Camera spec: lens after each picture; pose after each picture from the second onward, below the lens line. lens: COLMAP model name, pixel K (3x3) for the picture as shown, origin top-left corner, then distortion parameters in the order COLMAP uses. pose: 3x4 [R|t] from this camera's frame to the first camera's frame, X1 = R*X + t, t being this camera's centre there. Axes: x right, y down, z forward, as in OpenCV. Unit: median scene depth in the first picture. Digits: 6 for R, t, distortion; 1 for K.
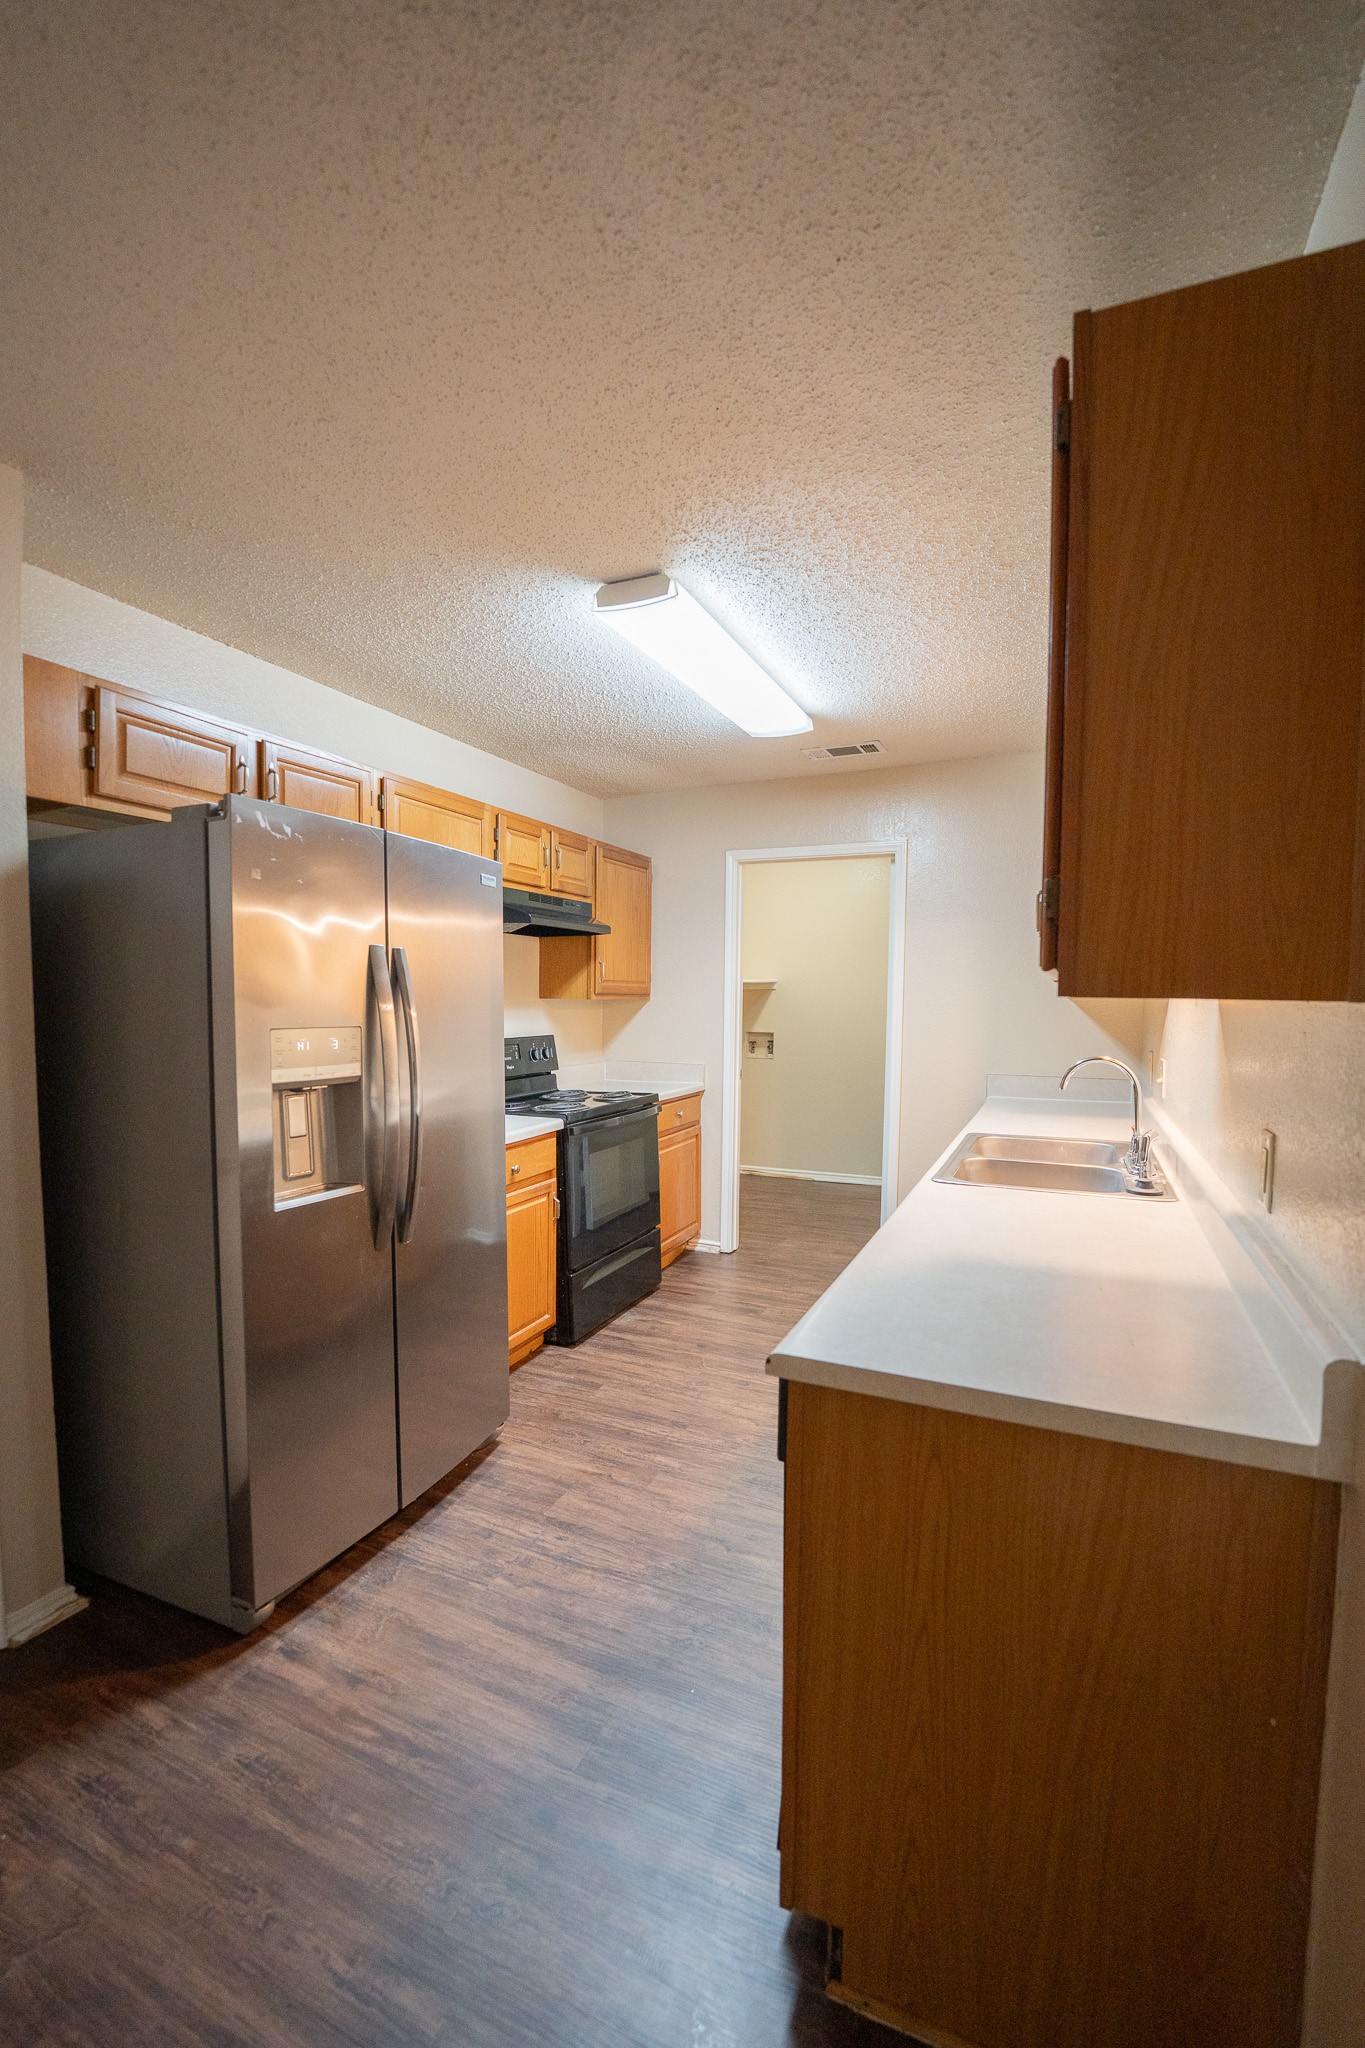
lens RADIAL K [[864.0, 0, 685.0], [0, 864.0, 1054.6], [0, 0, 1]] dist [-0.018578, 0.000007]
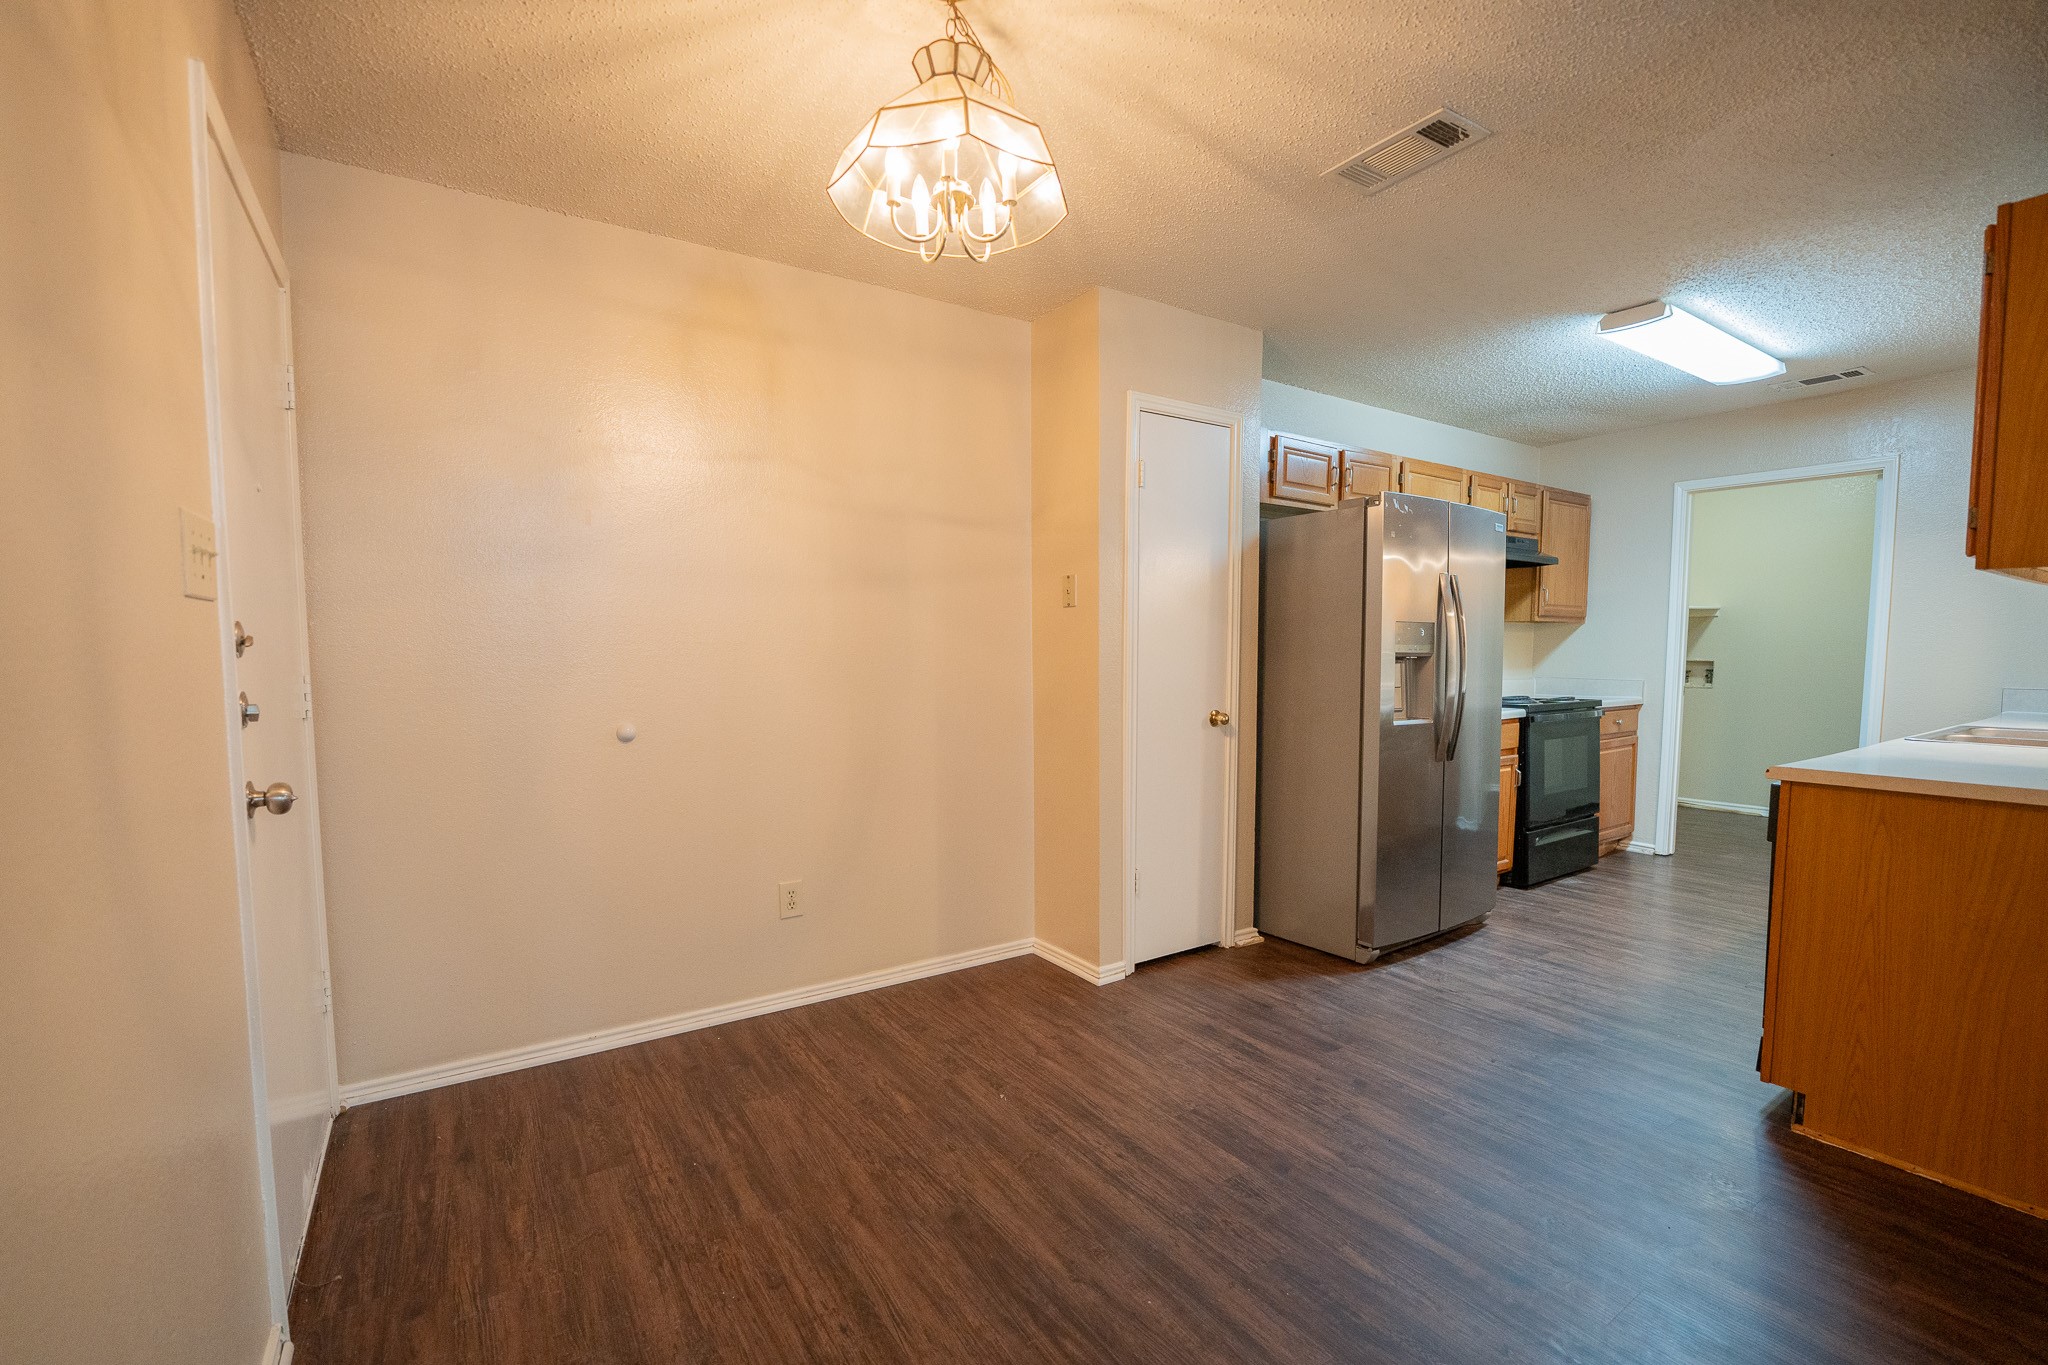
lens RADIAL K [[859.7, 0, 1016.6], [0, 859.7, 705.5], [0, 0, 1]] dist [-0.029523, 0.004358]
pose [[0.842660, 0.029177, -0.537654, -0.102449], [-0.027186, 0.999563, 0.011635, 0.078028], [0.537759, 0.004812, 0.843085, -0.488305]]
